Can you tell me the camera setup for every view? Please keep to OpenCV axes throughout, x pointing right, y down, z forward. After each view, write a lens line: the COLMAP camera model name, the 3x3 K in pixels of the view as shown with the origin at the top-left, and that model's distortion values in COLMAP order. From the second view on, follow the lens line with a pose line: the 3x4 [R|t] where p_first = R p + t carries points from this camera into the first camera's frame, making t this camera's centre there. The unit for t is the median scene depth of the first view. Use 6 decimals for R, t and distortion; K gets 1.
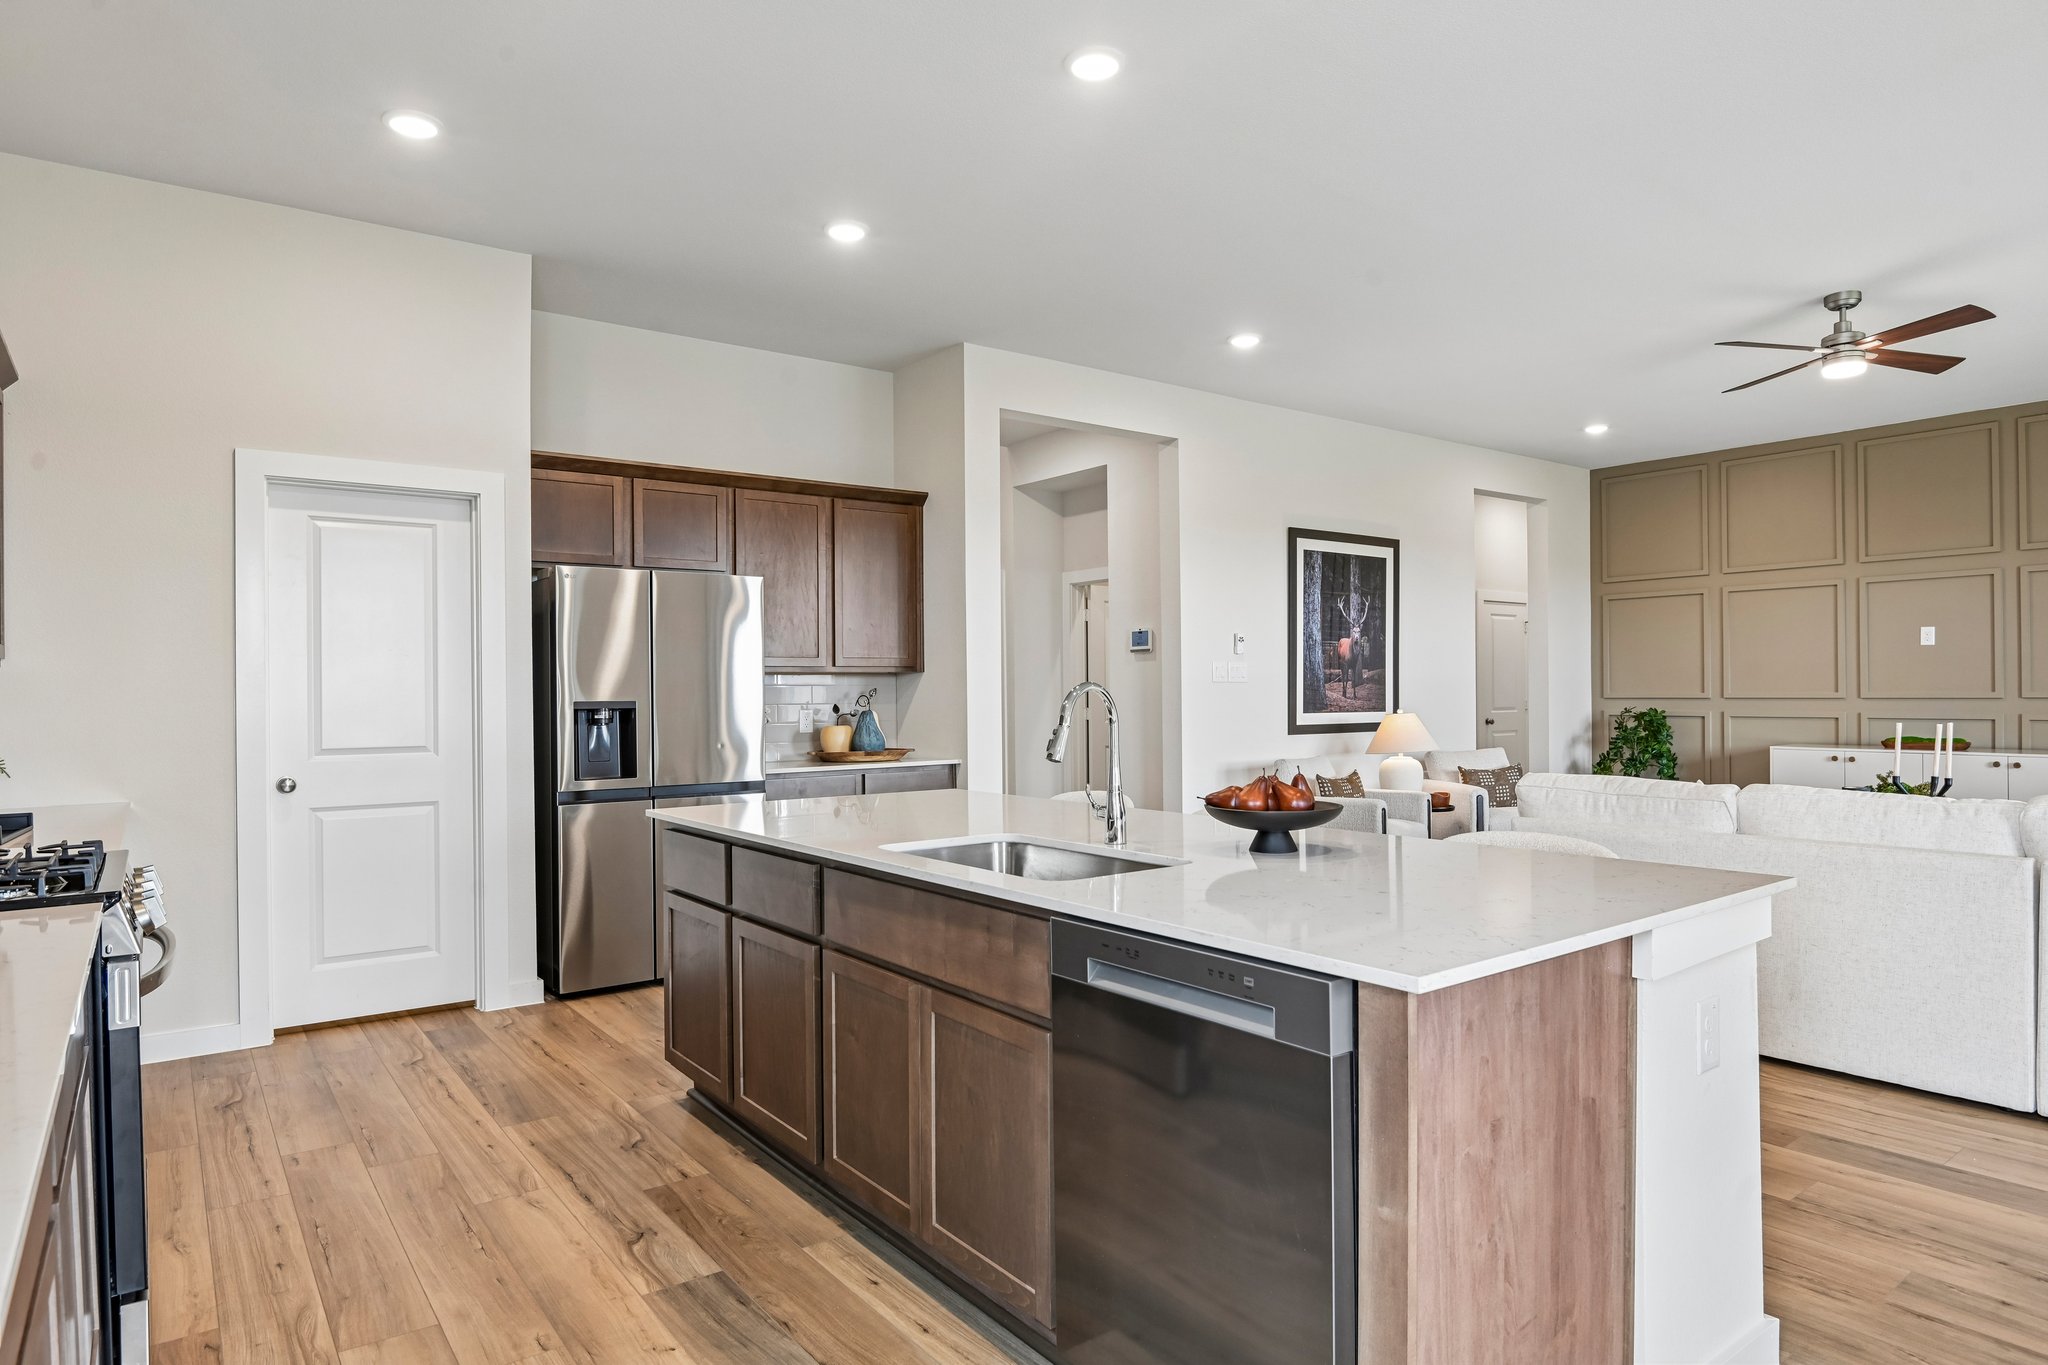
lens RADIAL K [[1178.5, 0, 1040.9], [0, 1178.5, 686.6], [0, 0, 1]] dist [-0.008636, -0.009890]
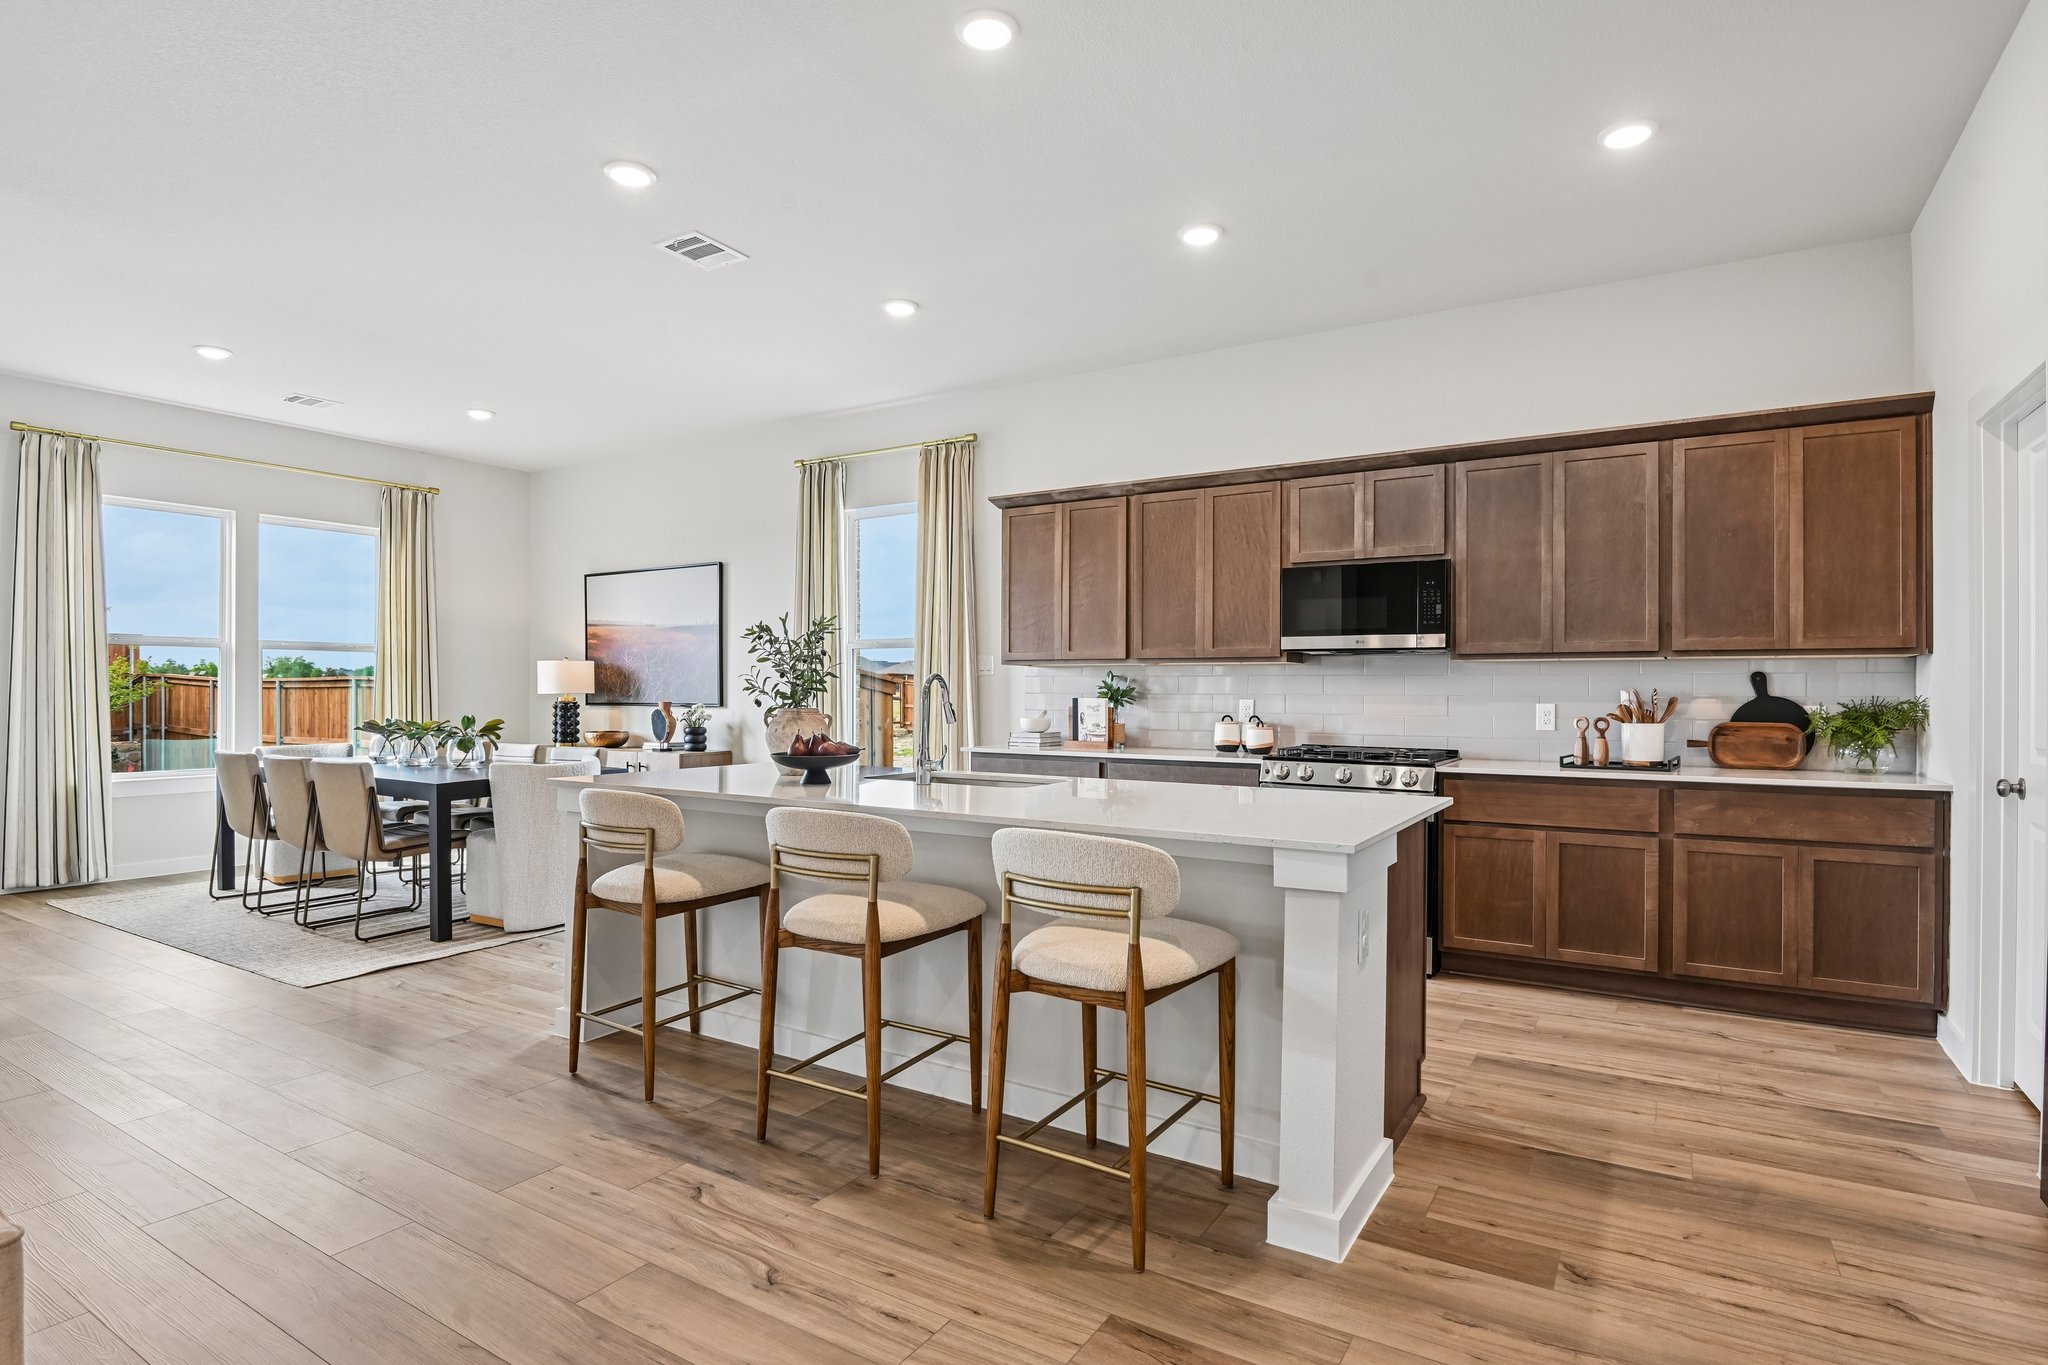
lens RADIAL K [[1050.9, 0, 1021.1], [0, 1050.9, 691.8], [0, 0, 1]] dist [-0.011909, -0.001941]
pose [[-0.937802, 0.007612, -0.347087, 0.259120], [0.007379, 0.999971, 0.001994, 0.010496], [0.347092, -0.000691, -0.937831, 1.459073]]
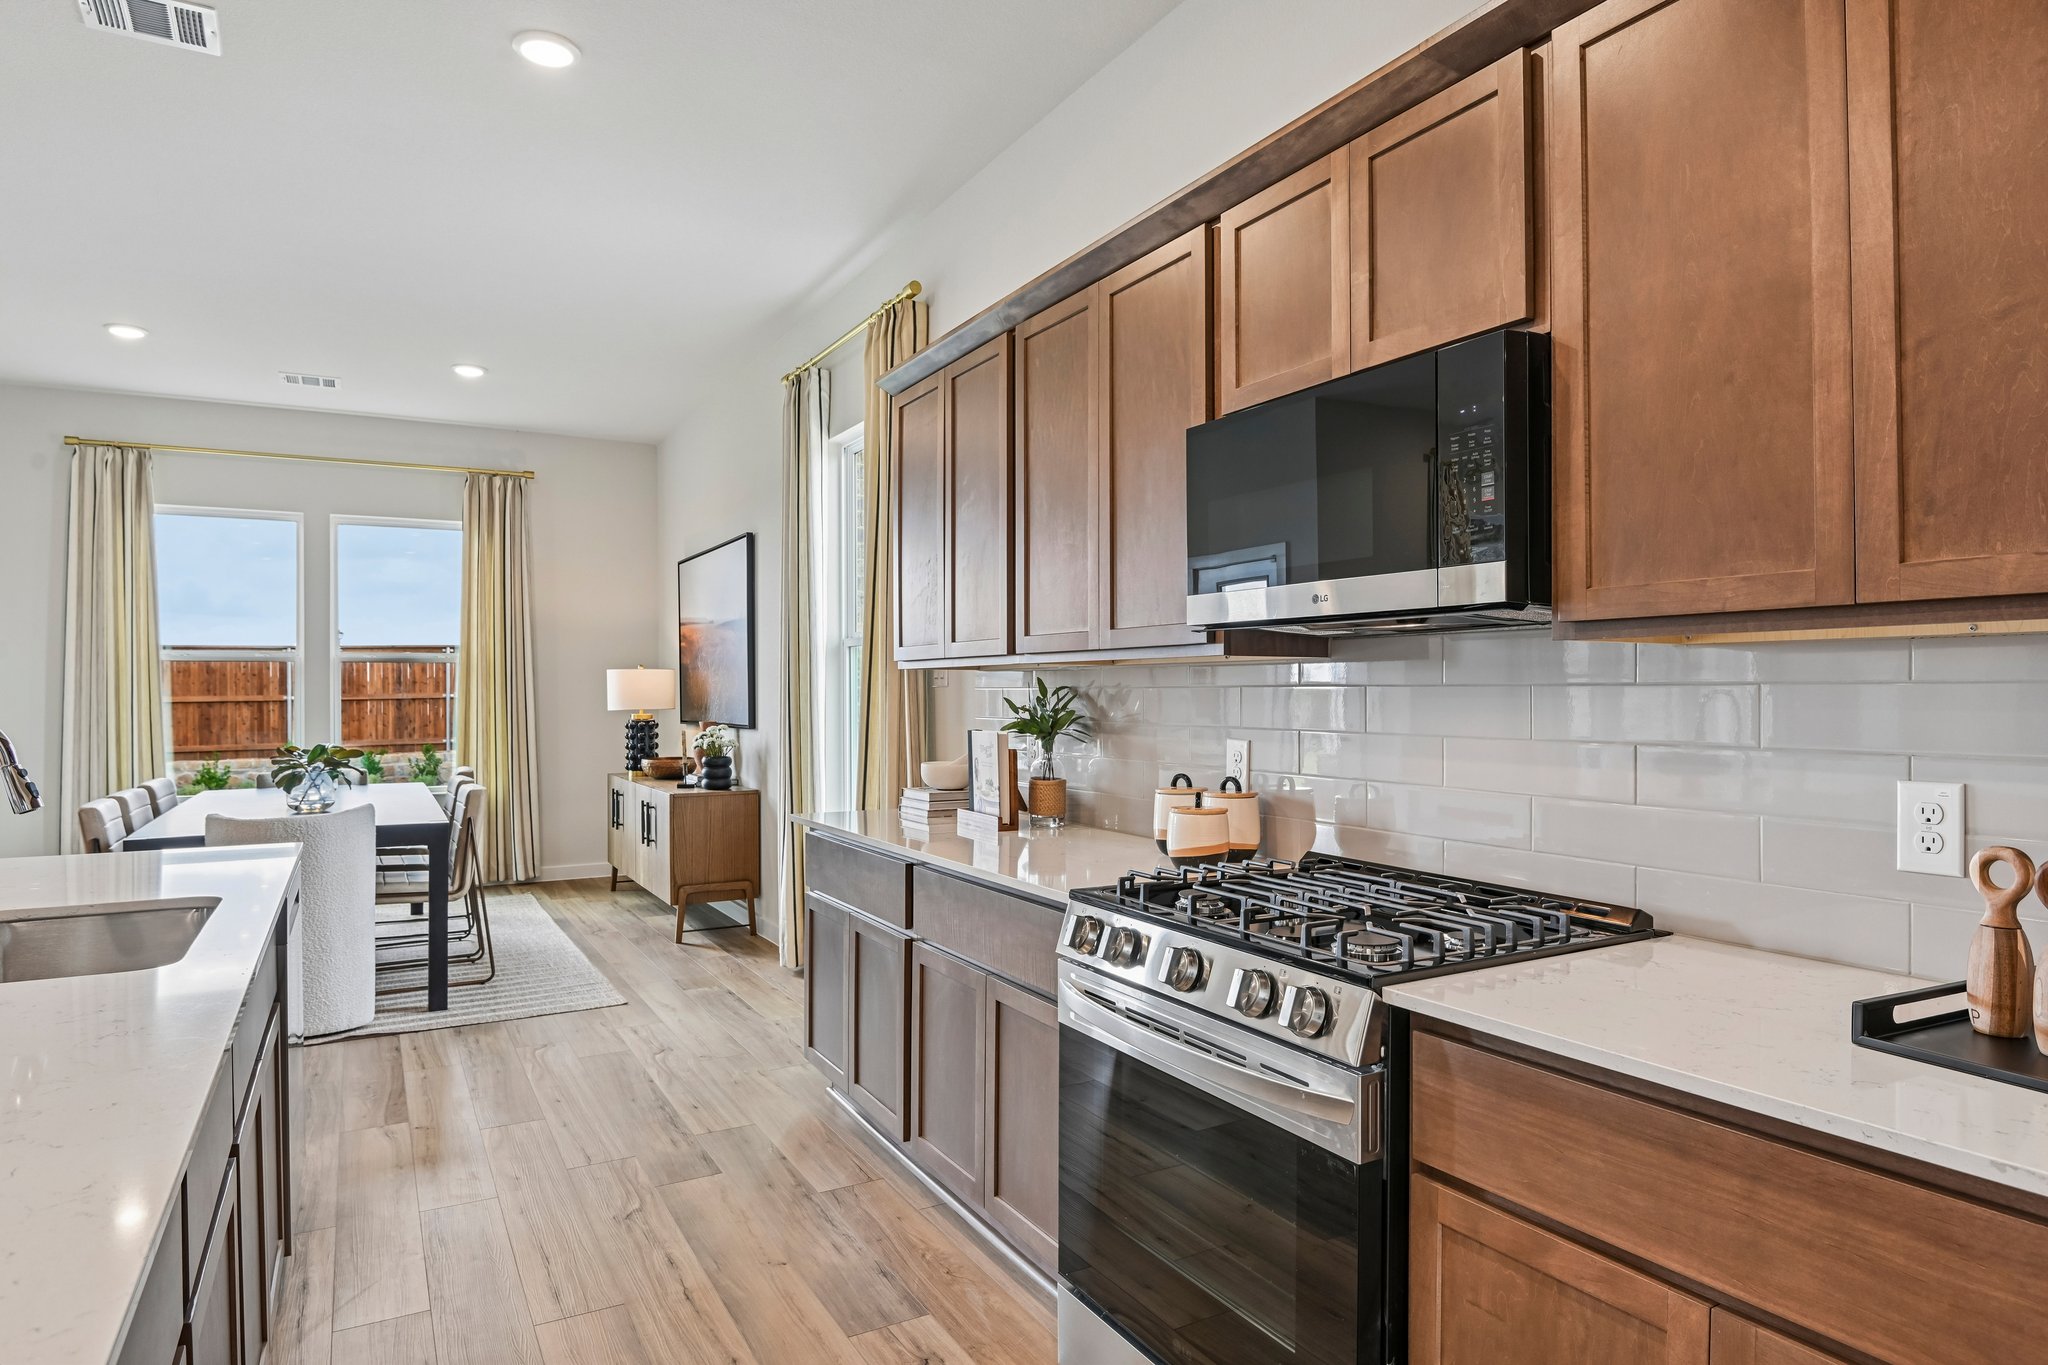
lens RADIAL K [[1178.5, 0, 1009.3], [0, 1178.5, 685.5], [0, 0, 1]] dist [-0.008636, -0.009890]
pose [[-0.988878, 0.013885, 0.148081, -0.431891], [0.012590, 0.999874, -0.009681, -0.000740], [-0.148197, -0.007709, -0.988928, 1.001195]]
